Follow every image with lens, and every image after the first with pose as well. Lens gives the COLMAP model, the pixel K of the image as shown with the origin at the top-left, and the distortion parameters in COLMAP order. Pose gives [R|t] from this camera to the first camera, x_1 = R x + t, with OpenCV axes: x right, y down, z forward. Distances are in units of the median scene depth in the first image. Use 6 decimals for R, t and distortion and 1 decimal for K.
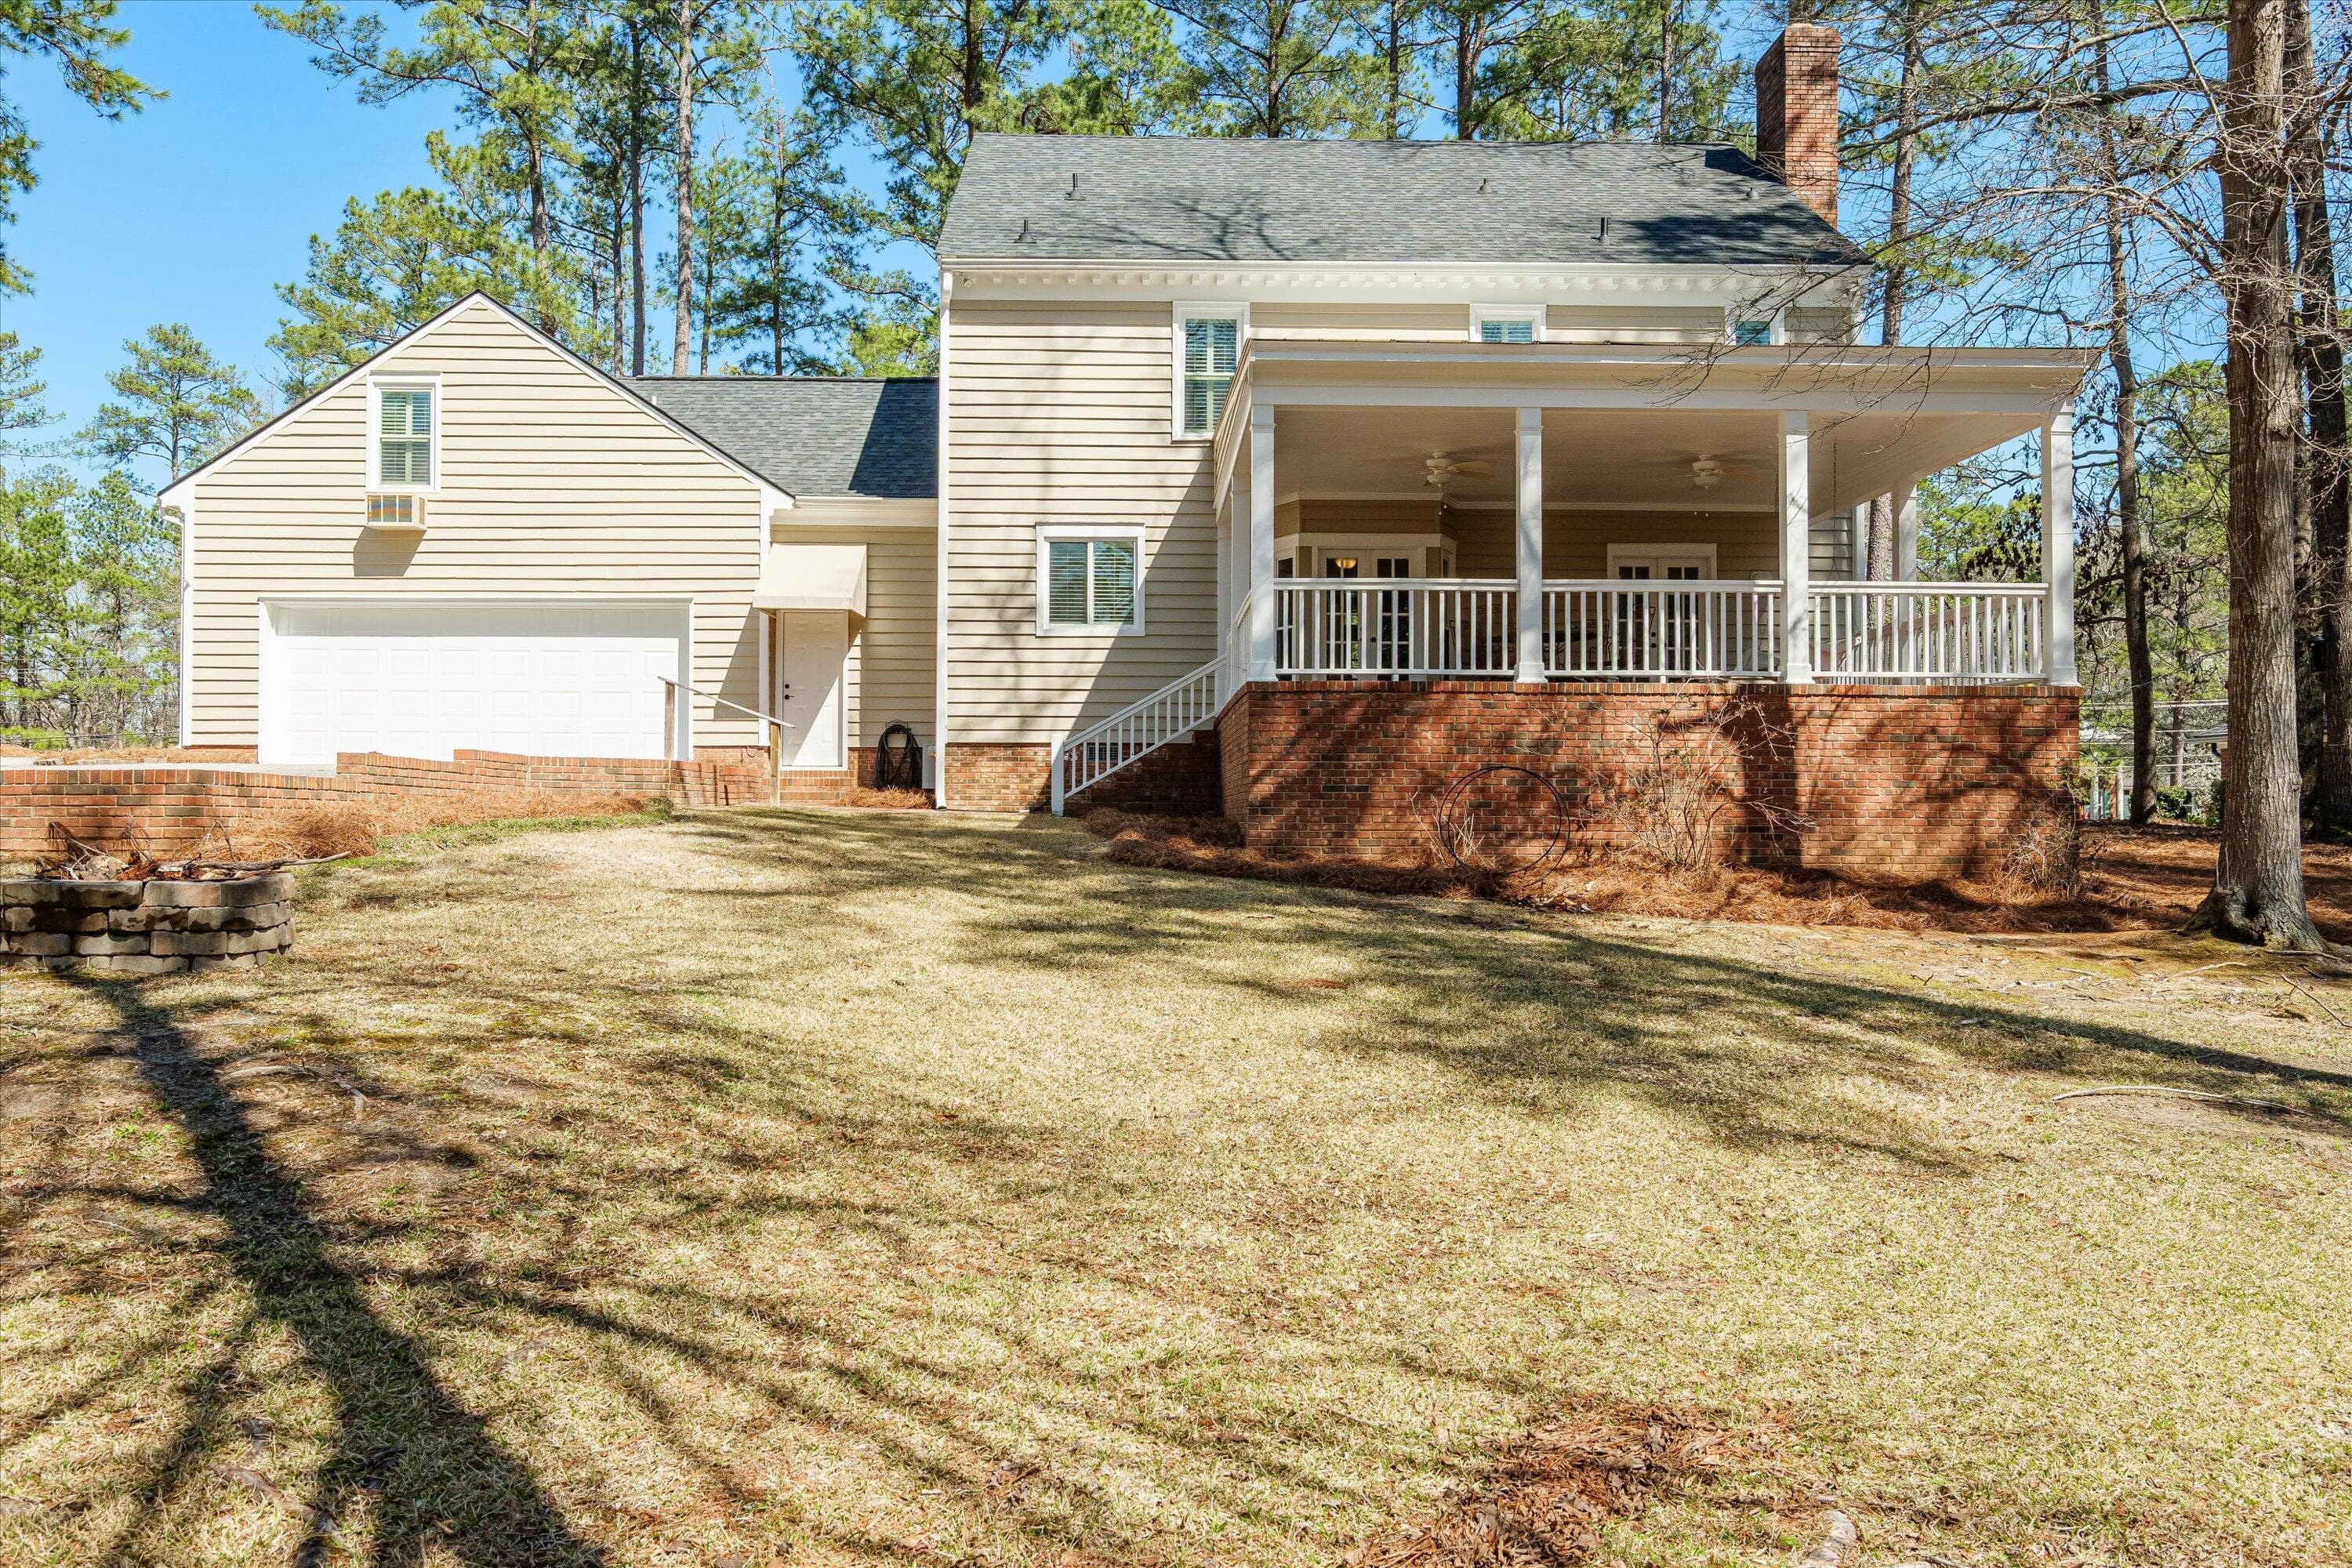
lens RADIAL K [[1791.1, 0, 1181.4], [0, 1791.1, 772.7], [0, 0, 1]] dist [-0.002372, 0.004001]
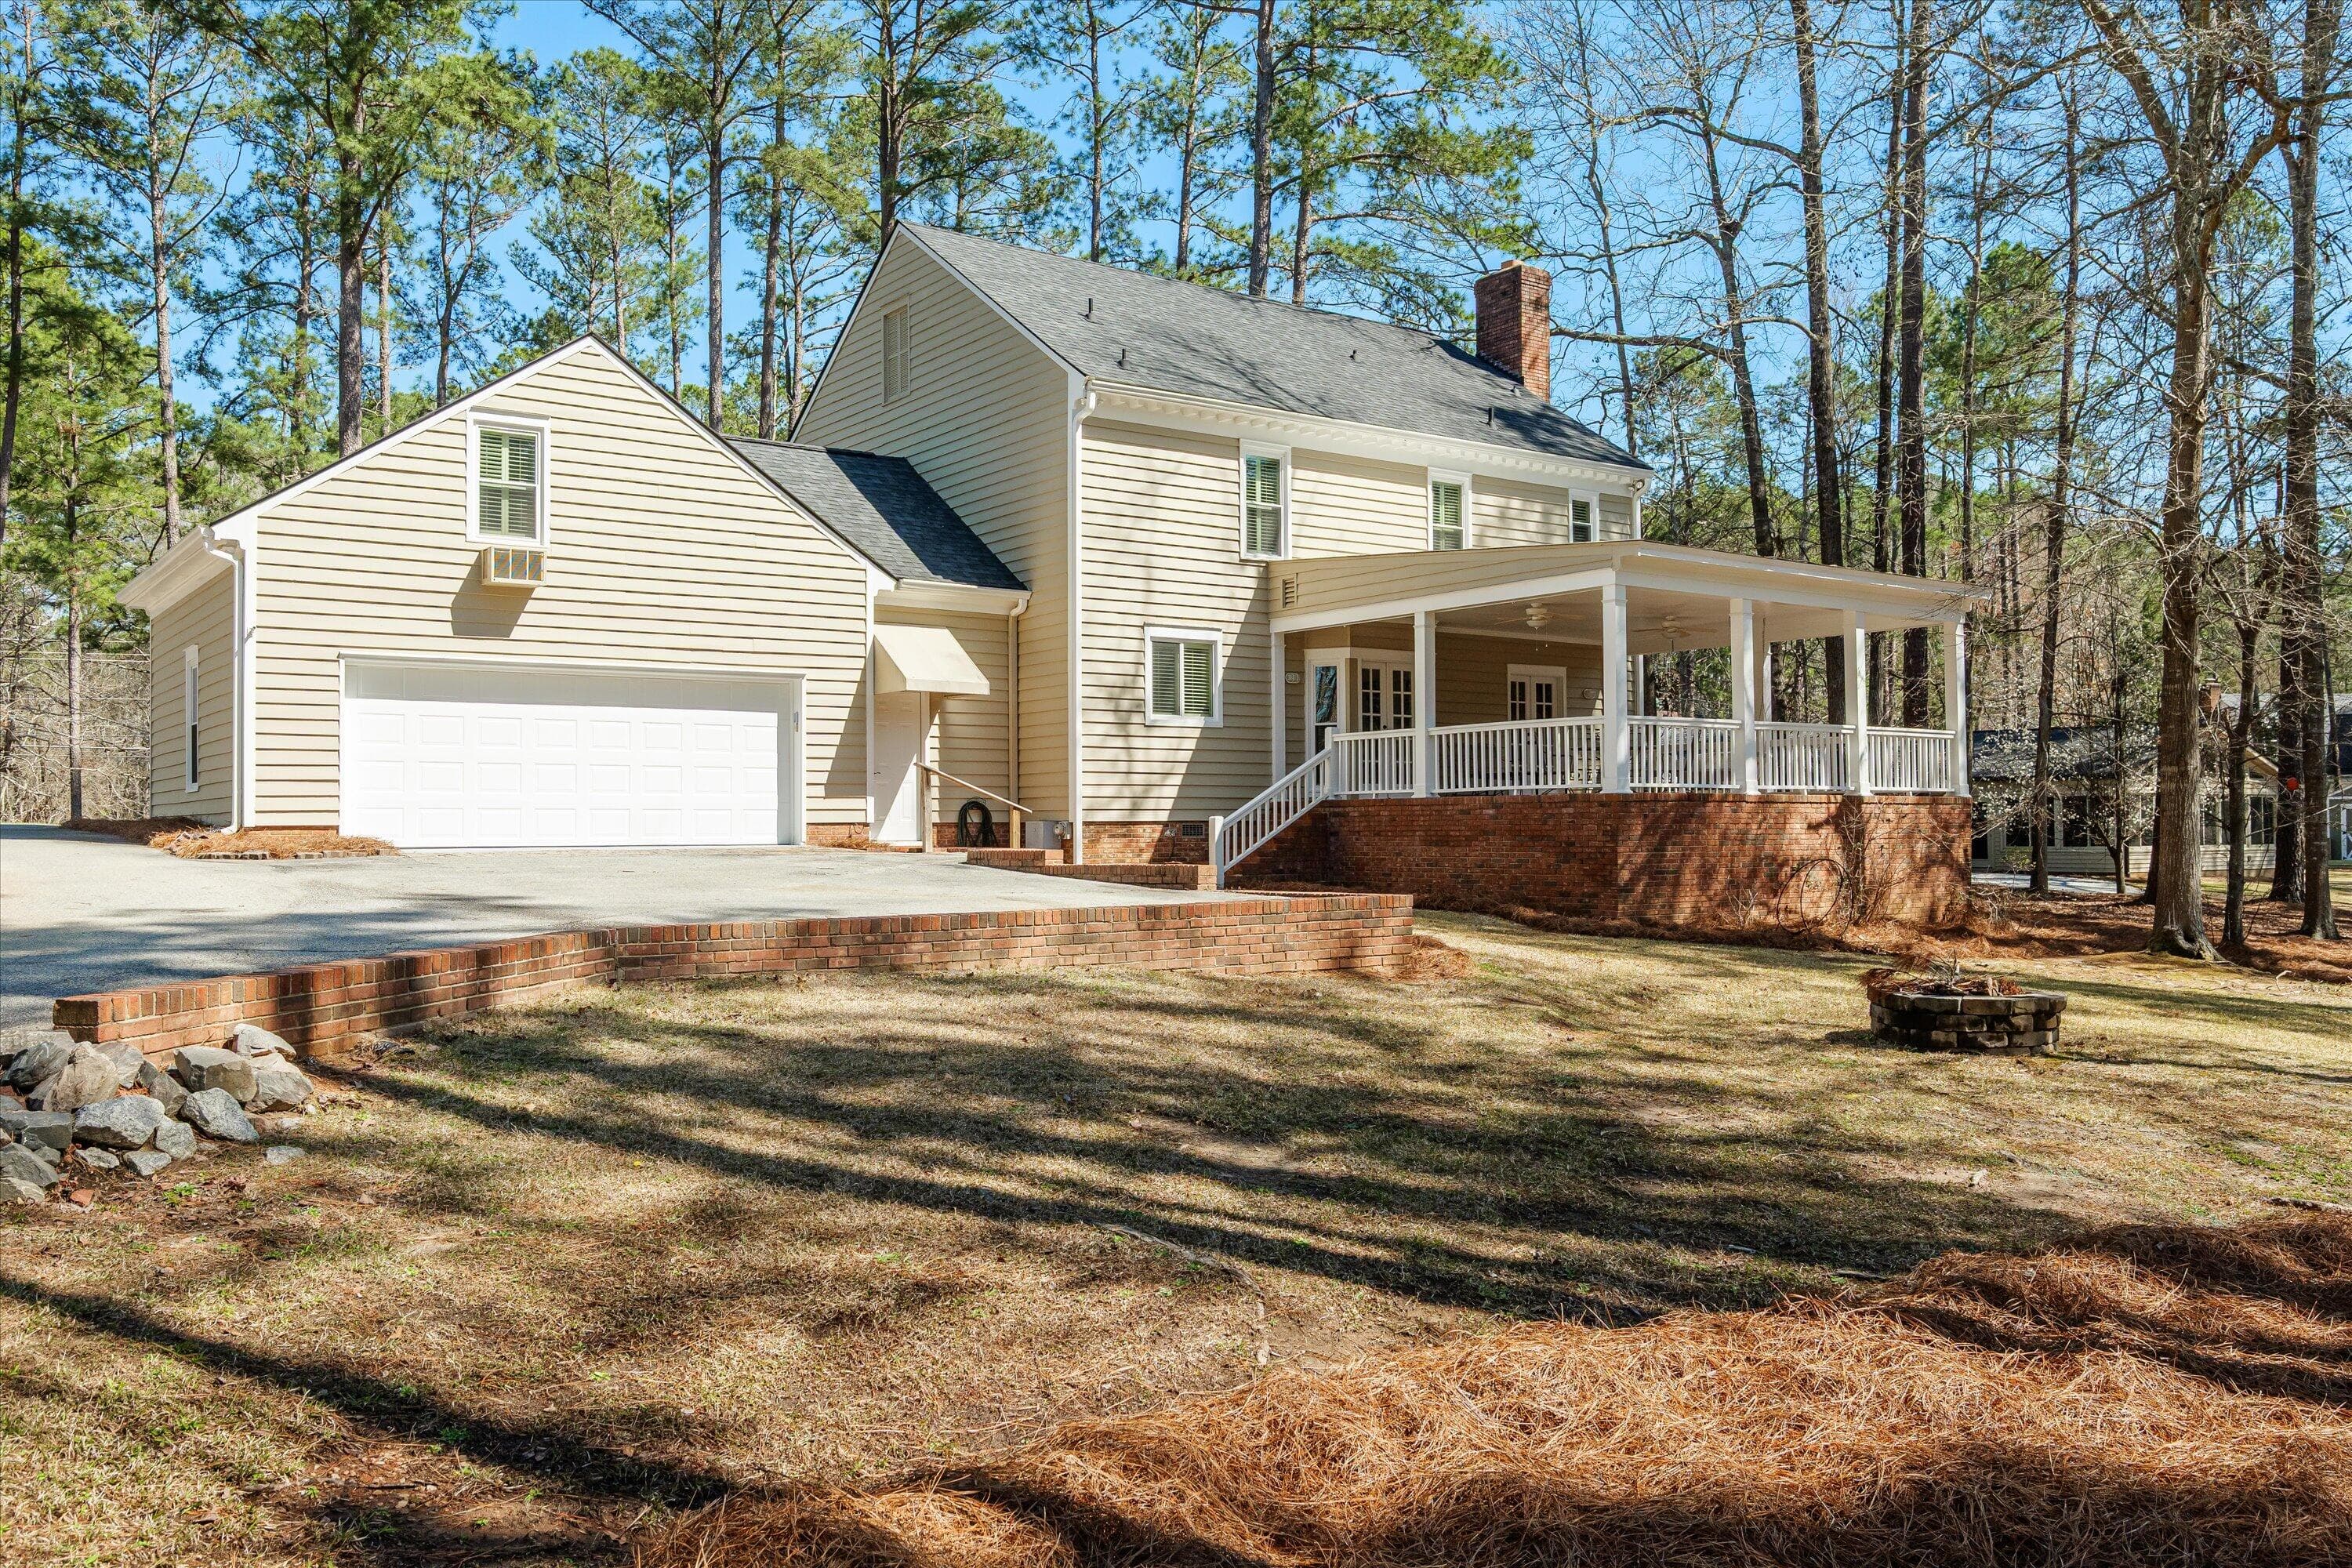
lens RADIAL K [[1791.1, 0, 1171.5], [0, 1791.1, 791.2], [0, 0, 1]] dist [-0.002372, 0.004001]
pose [[0.825897, 0.003123, 0.563812, -0.691429], [-0.006479, 0.999971, 0.003952, -0.039350], [-0.563784, -0.006917, 0.825894, 0.066143]]
